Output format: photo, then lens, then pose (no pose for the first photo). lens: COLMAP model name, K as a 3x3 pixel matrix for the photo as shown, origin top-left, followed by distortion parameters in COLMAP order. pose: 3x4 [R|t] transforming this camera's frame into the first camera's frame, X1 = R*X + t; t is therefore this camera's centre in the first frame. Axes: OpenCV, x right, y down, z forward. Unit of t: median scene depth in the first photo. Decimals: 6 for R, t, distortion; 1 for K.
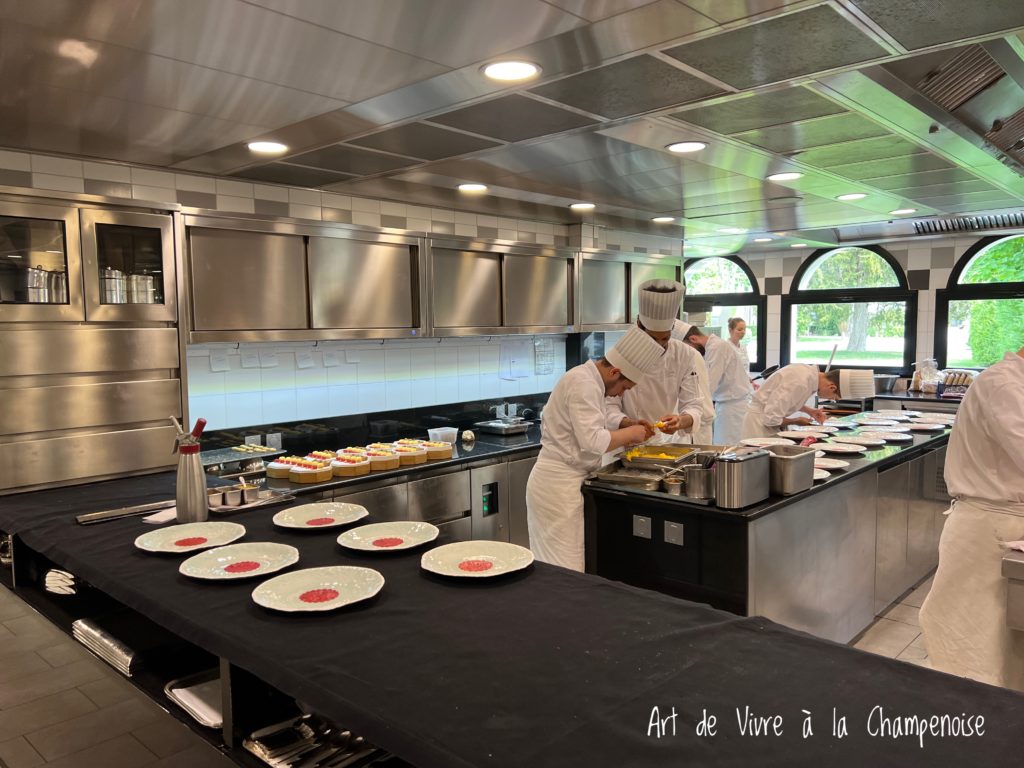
lens RADIAL K [[763.8, 0, 512.0], [0, 763.8, 384.0], [0, 0, 1]] dist [0.029622, -0.004133]
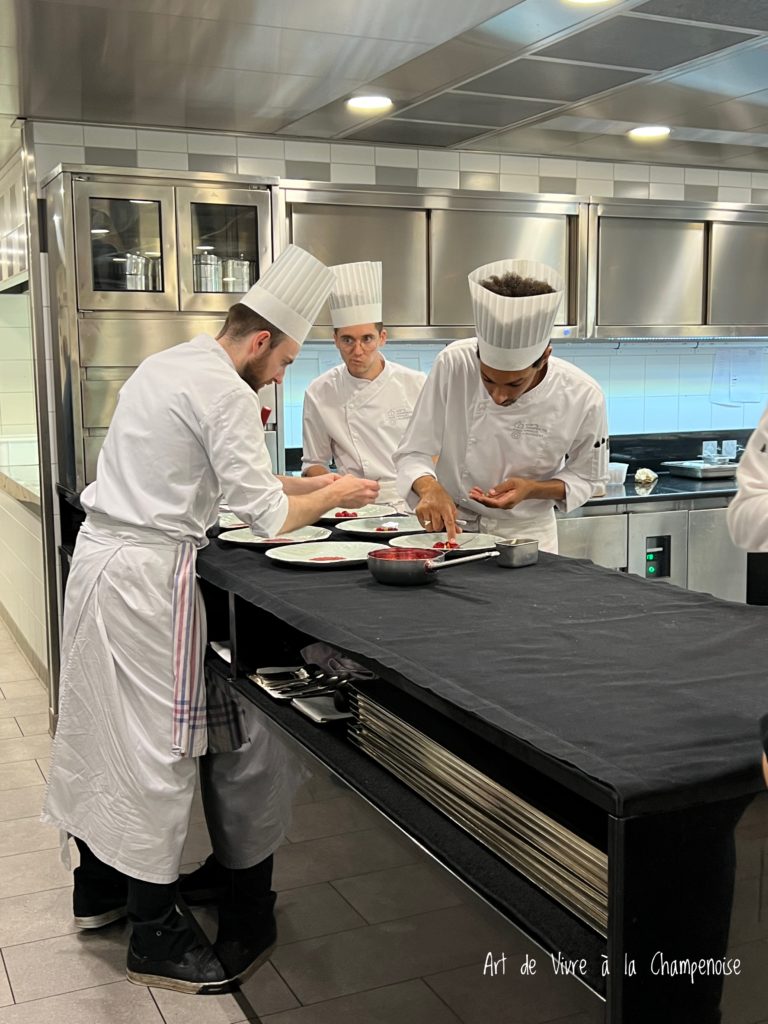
lens RADIAL K [[1197.2, 0, 384.0], [0, 1197.2, 512.0], [0, 0, 1]] dist [0.044441, 0.011044]
pose [[0.922164, 0.053605, -0.383067, 0.189296], [-0.033570, 0.997705, 0.058801, 0.052663], [0.385339, -0.041364, 0.921847, -0.195318]]
